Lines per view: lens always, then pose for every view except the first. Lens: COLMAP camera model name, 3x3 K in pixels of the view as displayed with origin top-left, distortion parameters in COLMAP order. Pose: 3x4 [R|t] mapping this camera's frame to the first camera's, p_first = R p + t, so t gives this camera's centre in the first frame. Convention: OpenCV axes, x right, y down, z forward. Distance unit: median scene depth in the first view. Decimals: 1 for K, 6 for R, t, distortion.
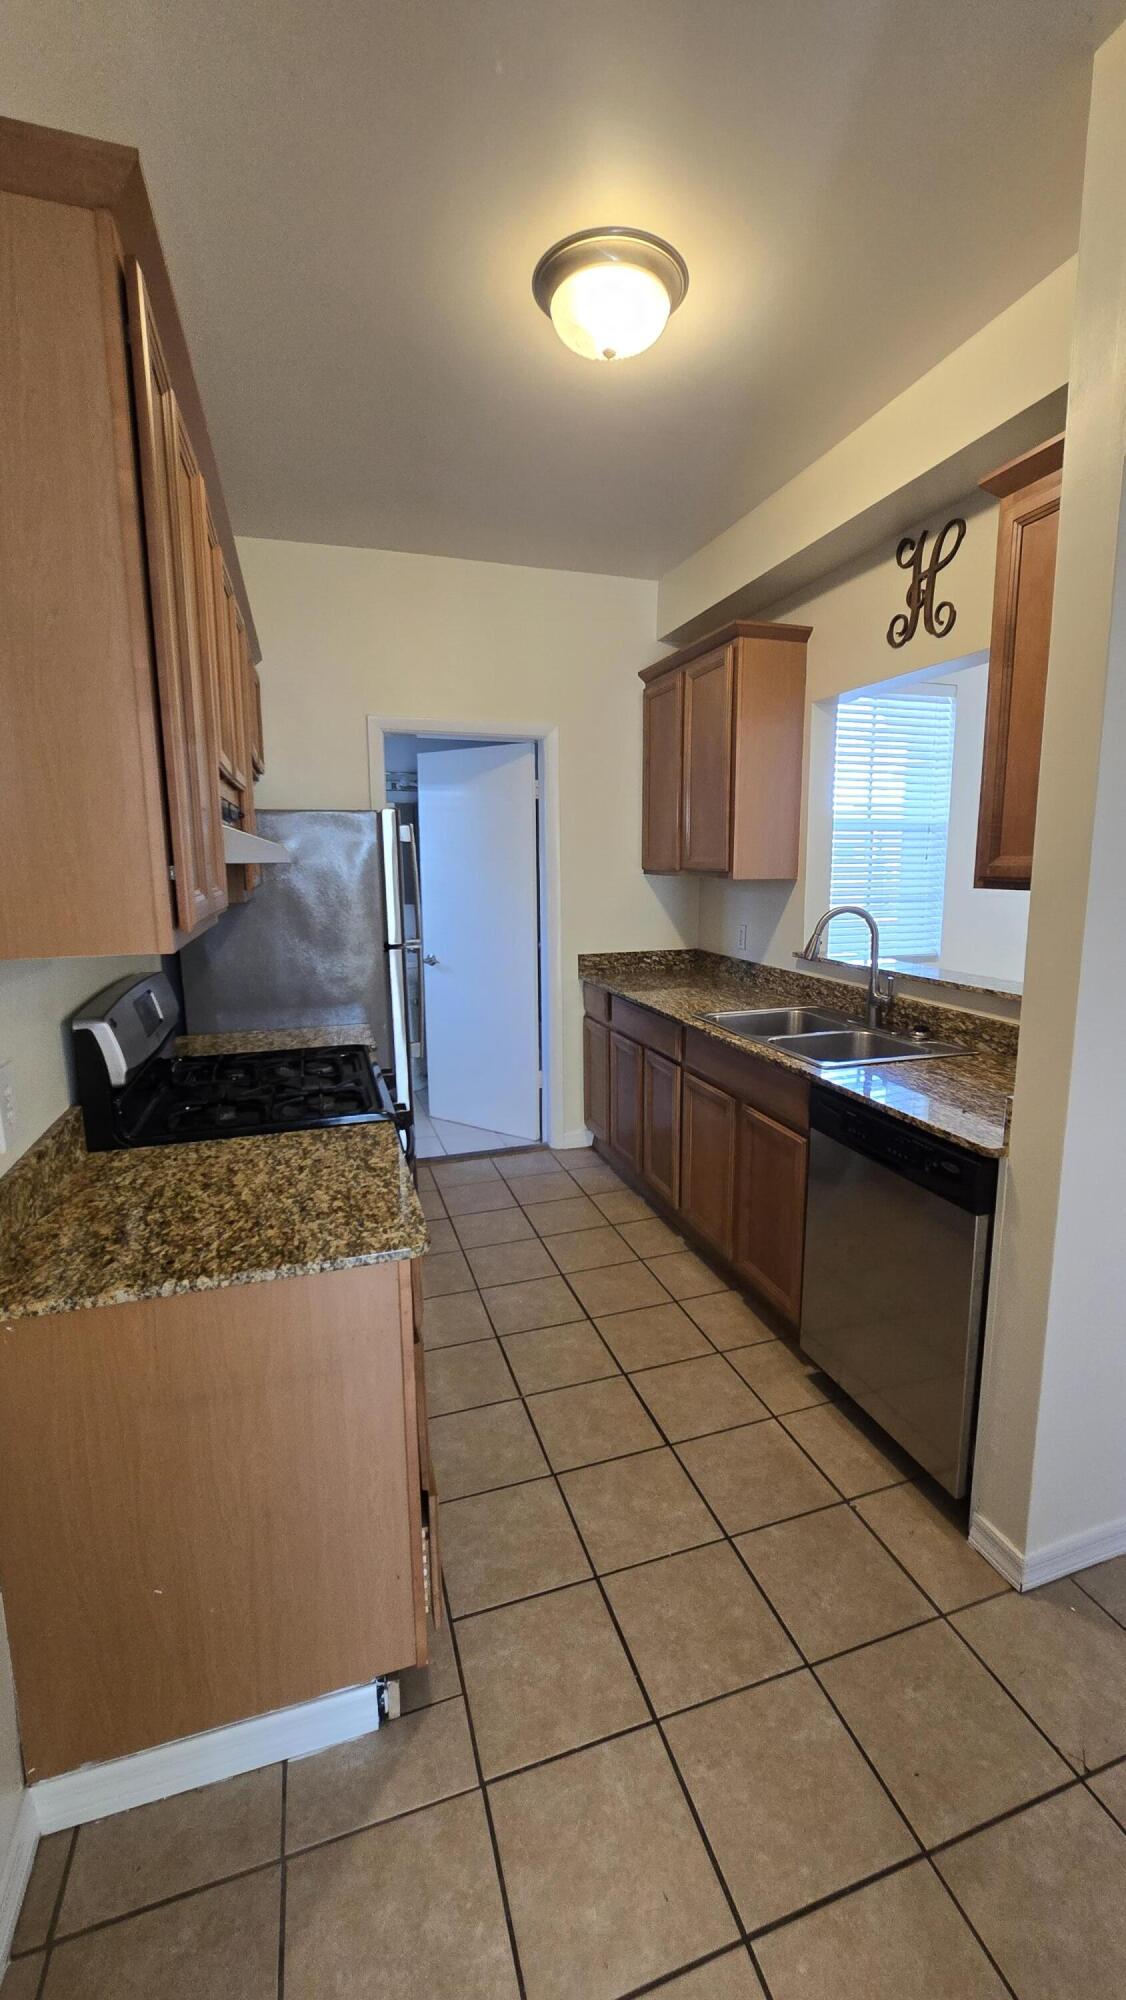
lens RADIAL K [[816.3, 0, 572.4], [0, 816.3, 994.7], [0, 0, 1]] dist [-0.007490, 0.002432]
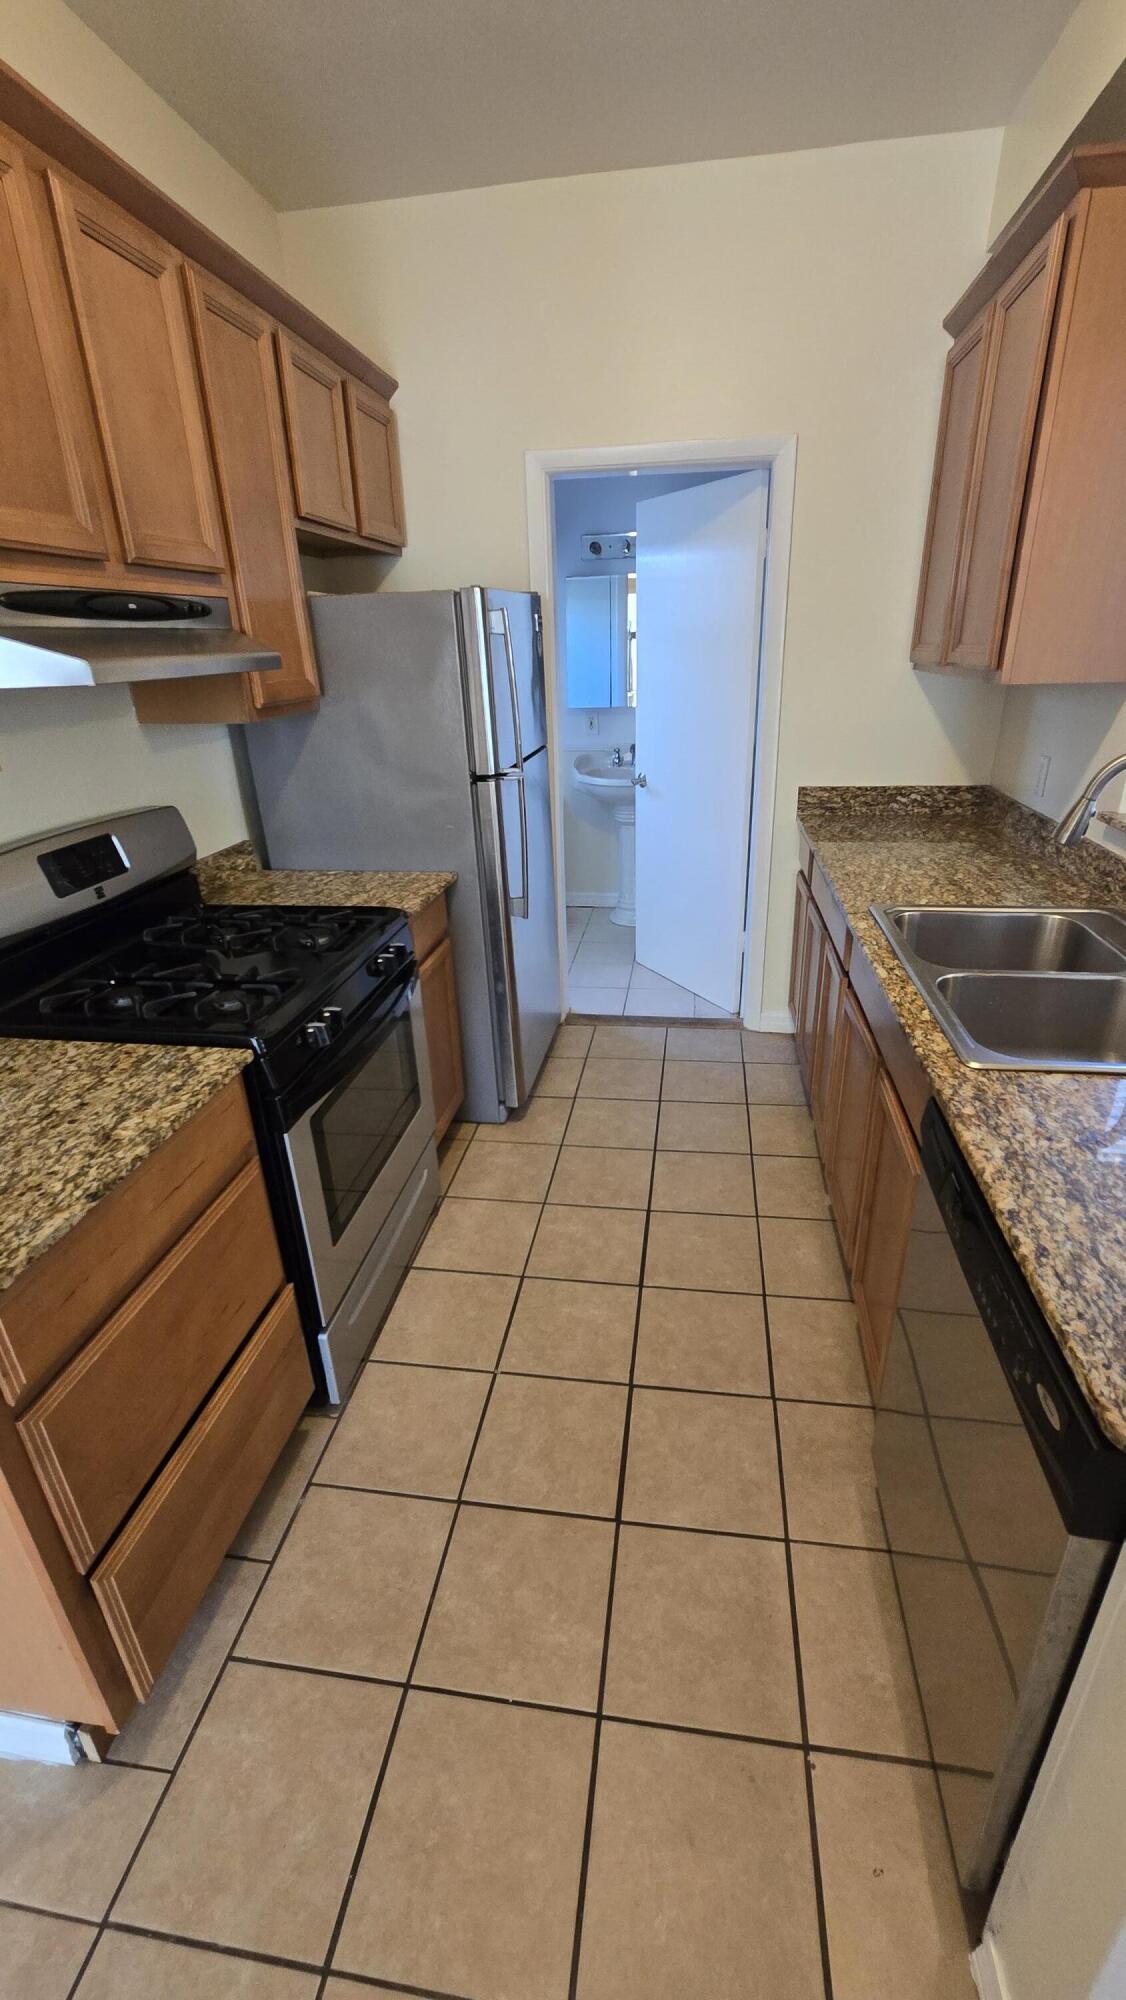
lens RADIAL K [[816.3, 0, 569.9], [0, 816.3, 995.1], [0, 0, 1]] dist [-0.007490, 0.002432]
pose [[0.894896, 0.160474, -0.416424, 0.209653], [-0.053003, 0.964726, 0.257866, -0.061424], [0.443115, -0.208692, 0.871835, 0.298927]]
